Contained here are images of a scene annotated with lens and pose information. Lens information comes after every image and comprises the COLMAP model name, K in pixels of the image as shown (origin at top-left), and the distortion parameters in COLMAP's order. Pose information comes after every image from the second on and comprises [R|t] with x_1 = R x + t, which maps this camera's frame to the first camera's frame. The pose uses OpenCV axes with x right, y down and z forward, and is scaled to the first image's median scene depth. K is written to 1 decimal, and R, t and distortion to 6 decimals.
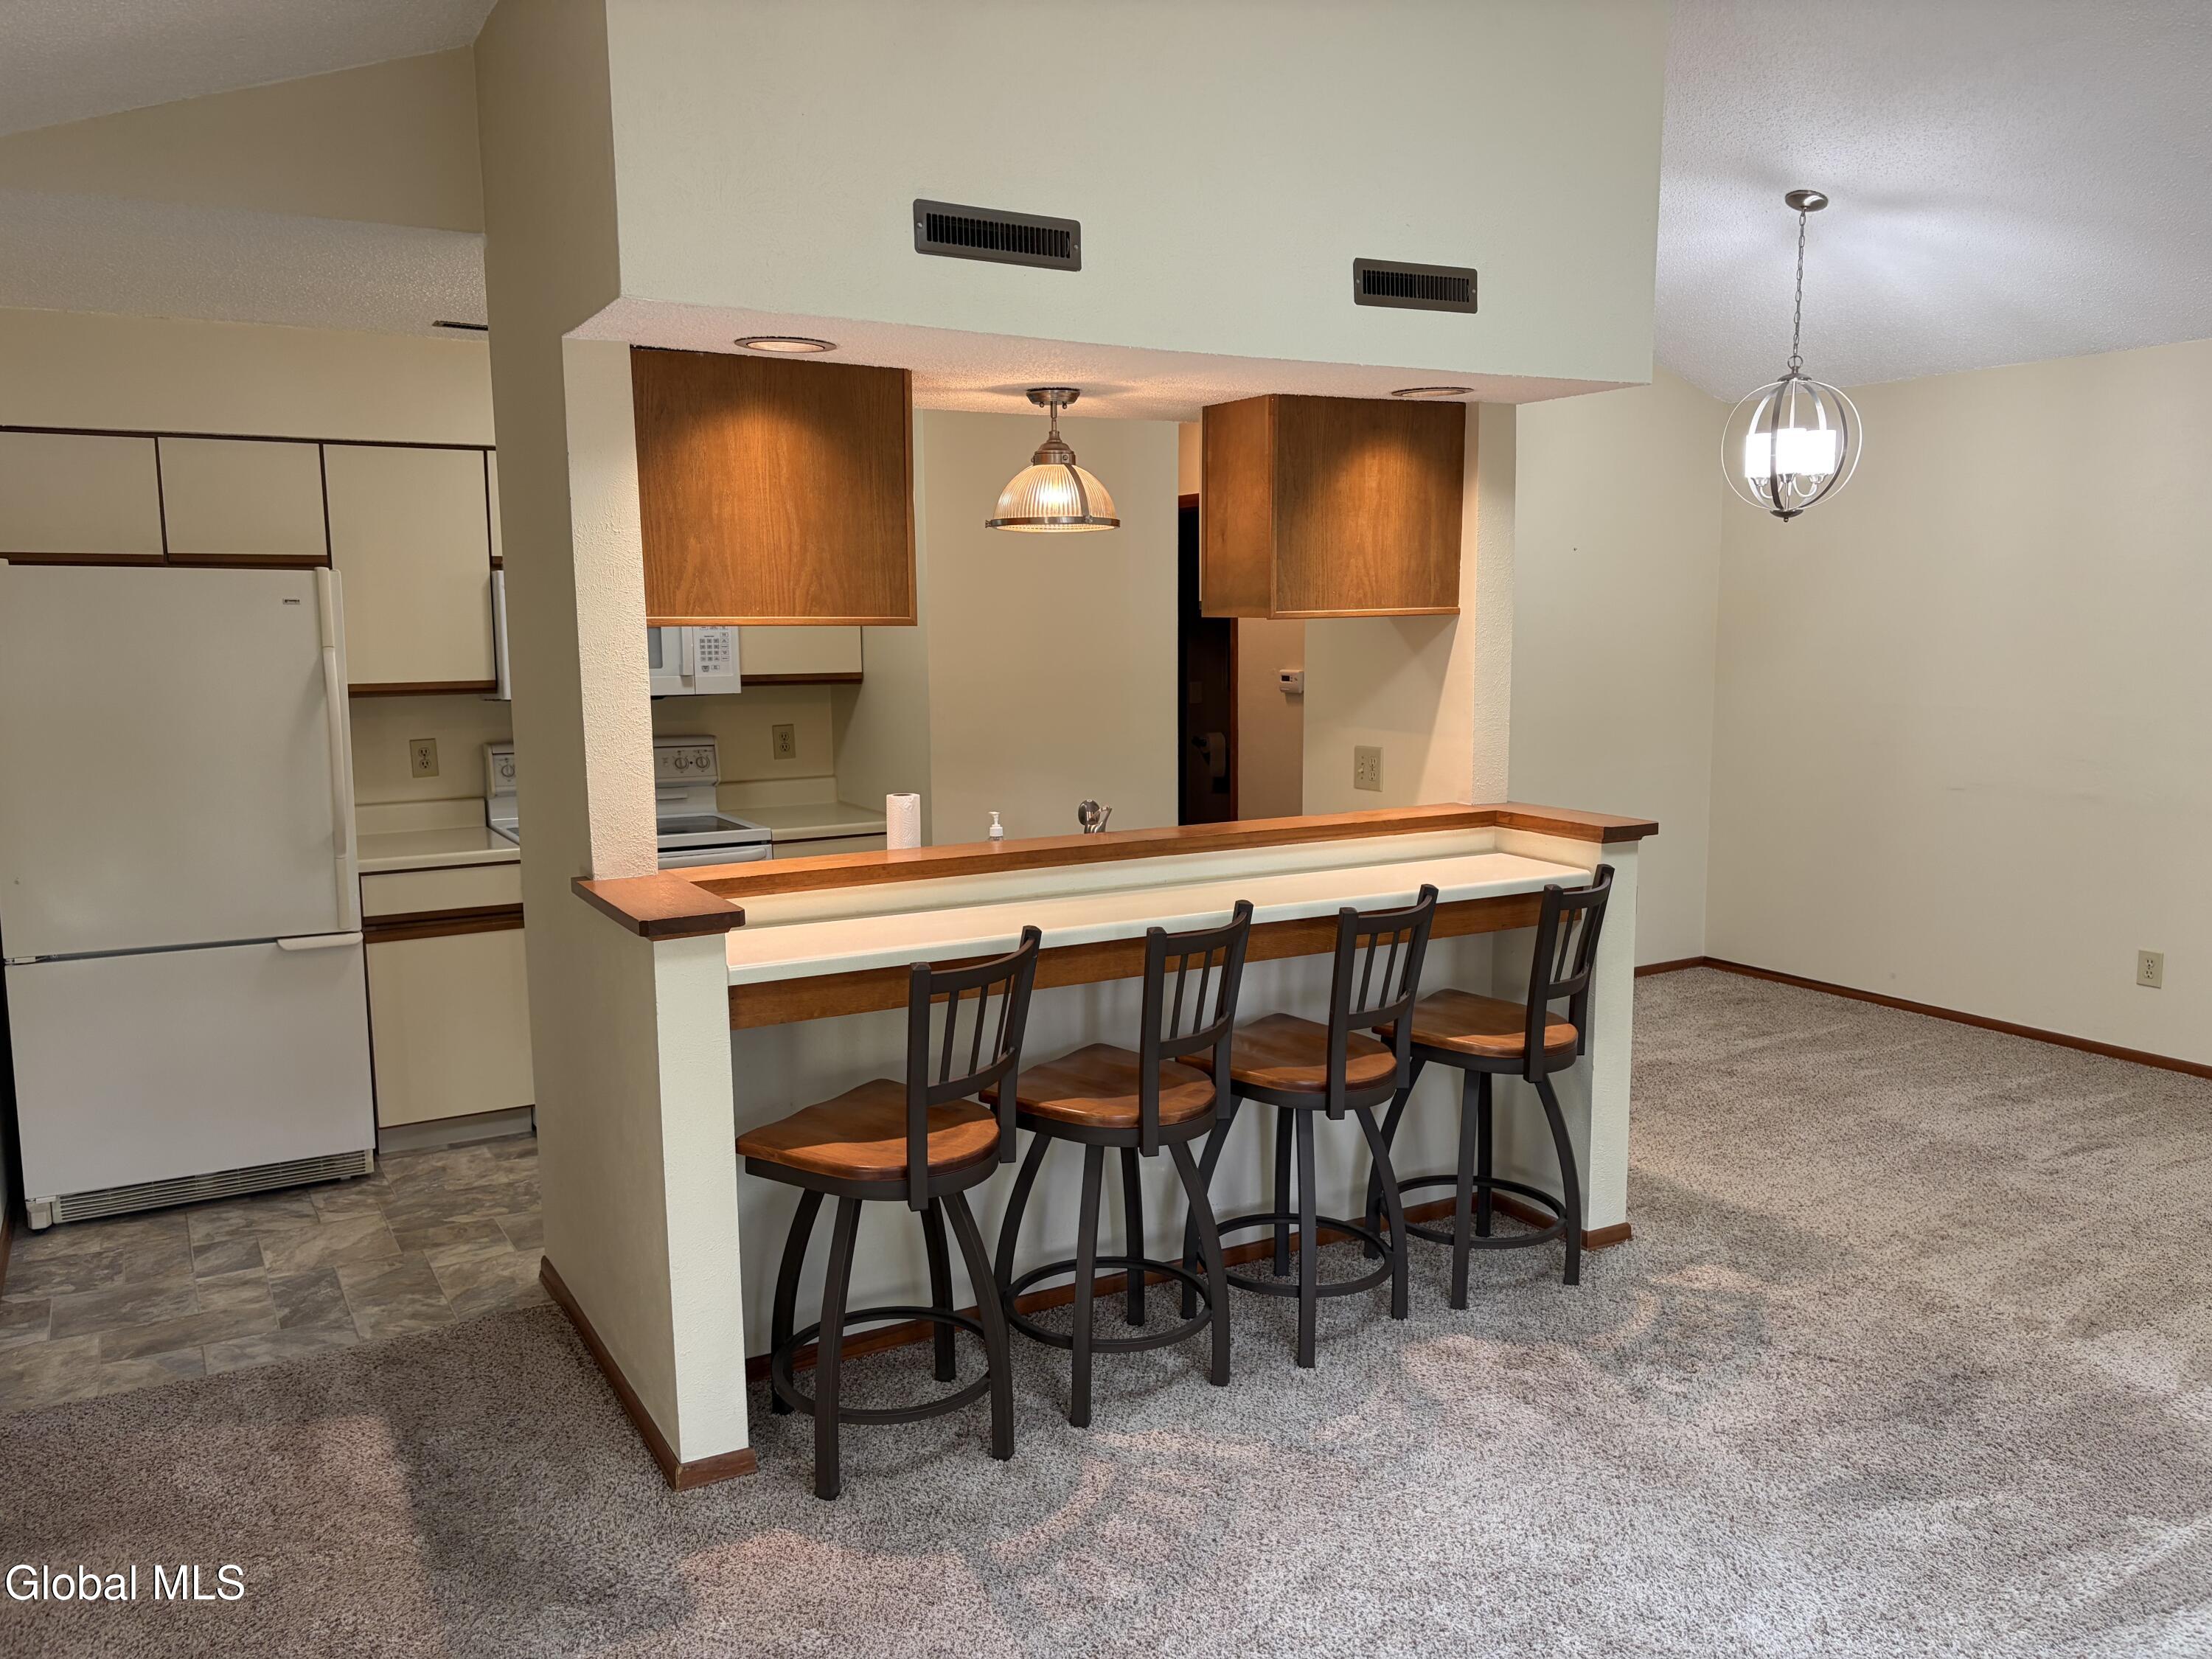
lens RADIAL K [[1663.4, 0, 1101.6], [0, 1663.4, 836.3], [0, 0, 1]] dist [0.052583, -0.062460]
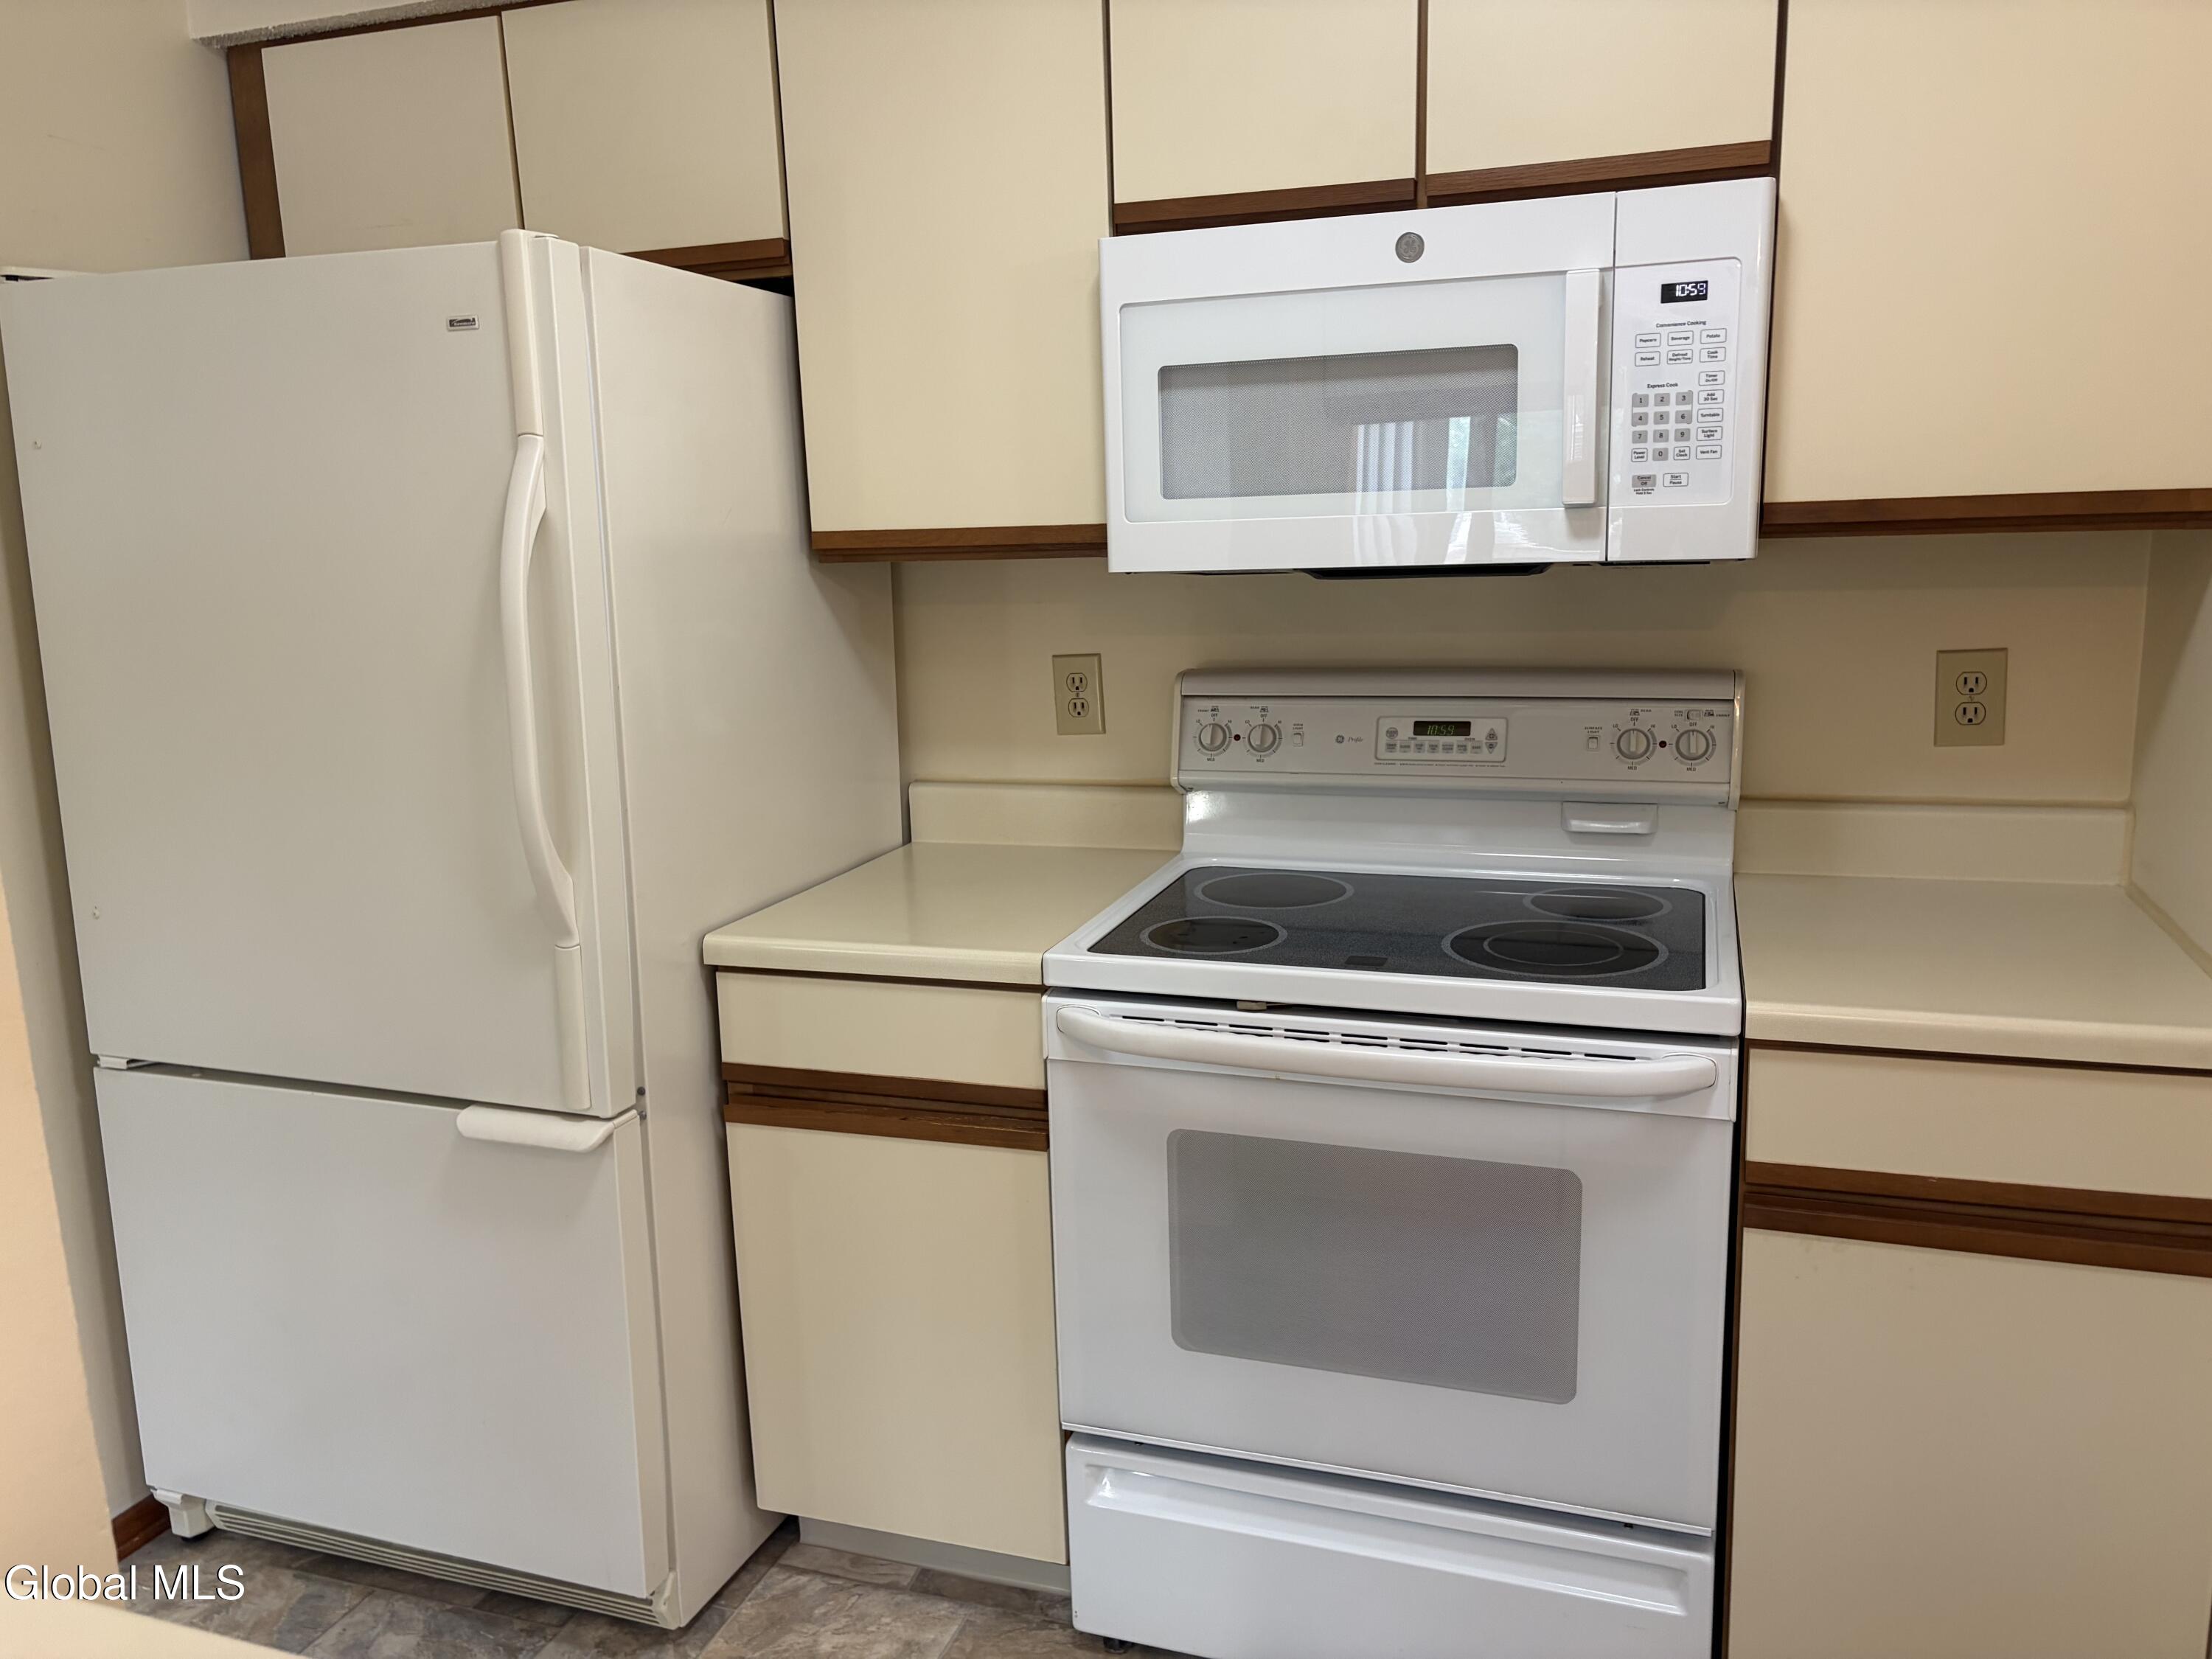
lens RADIAL K [[1663.4, 0, 1100.3], [0, 1663.4, 843.6], [0, 0, 1]] dist [0.052583, -0.062460]
pose [[0.653521, 0.137153, -0.744378, -0.068747], [-0.070365, 0.990196, 0.120669, -0.089219], [0.753630, -0.026481, 0.656765, 1.004270]]
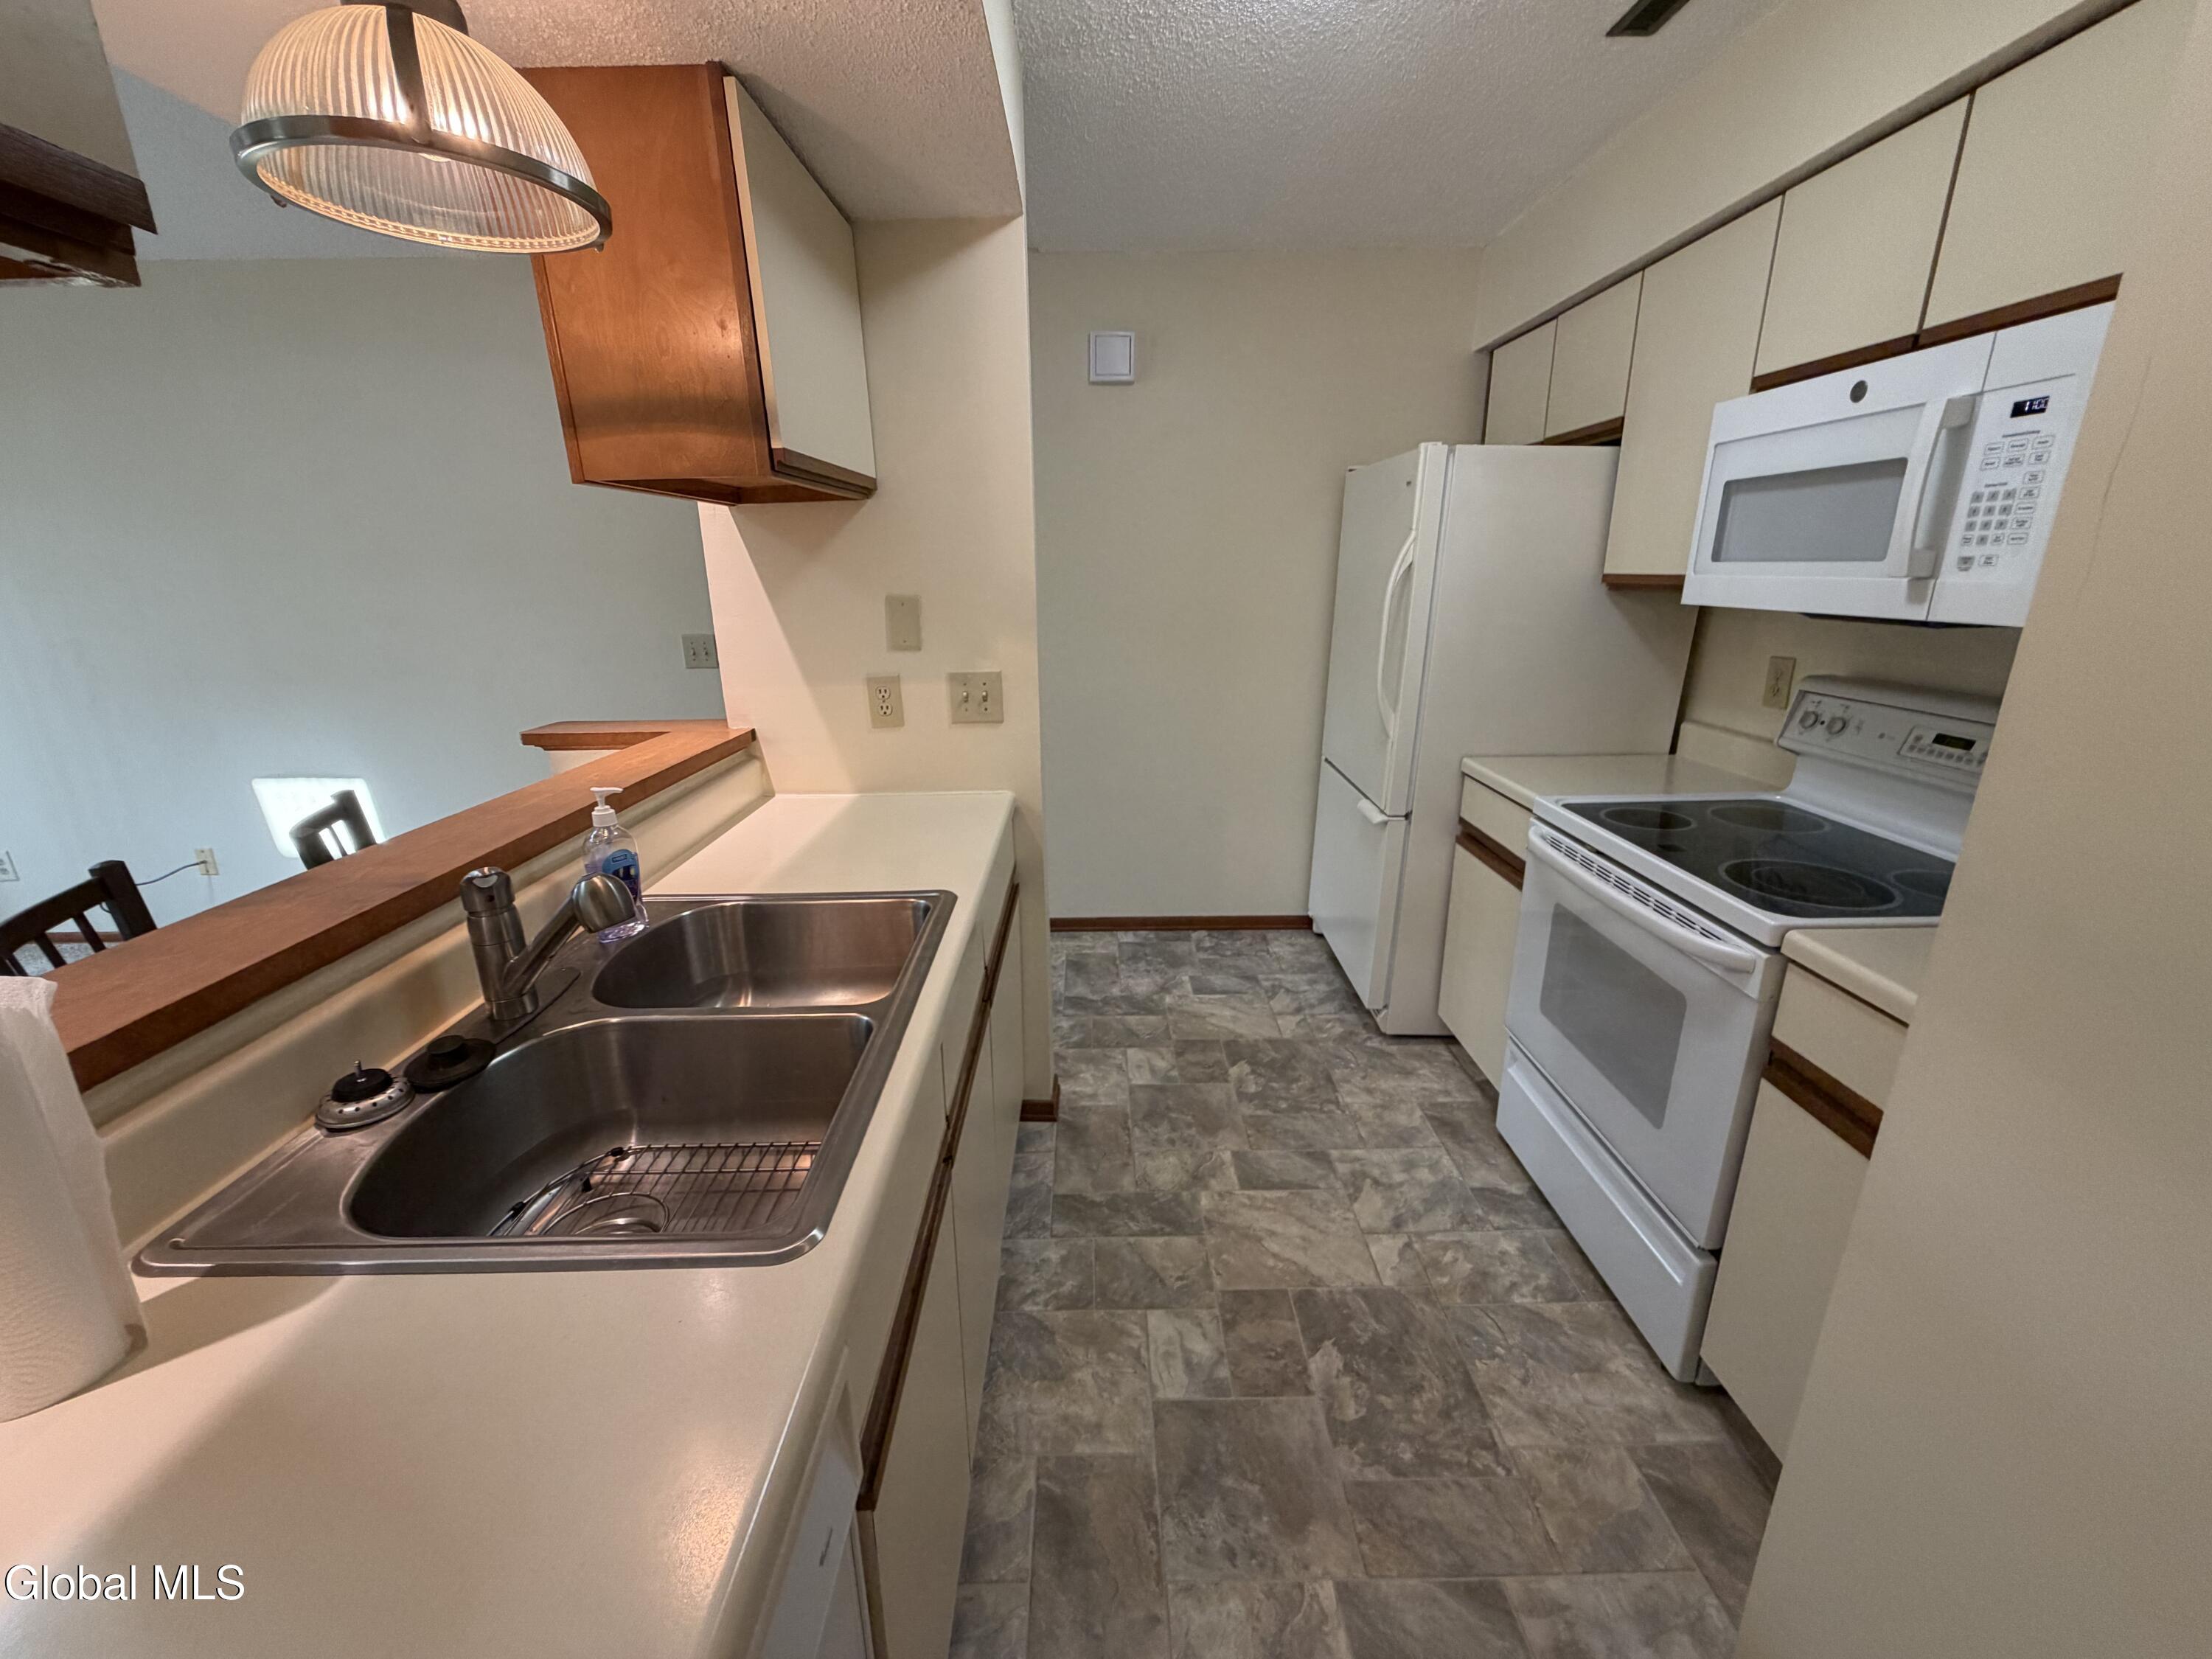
lens RADIAL K [[881.3, 0, 1102.8], [0, 881.3, 829.0], [0, 0, 1]] dist [-0.000510, 0.000670]
pose [[-0.491414, 0.263130, -0.830226, 0.124564], [-0.097570, 0.930634, 0.352706, -0.137369], [0.865444, 0.254329, -0.431653, 1.333838]]
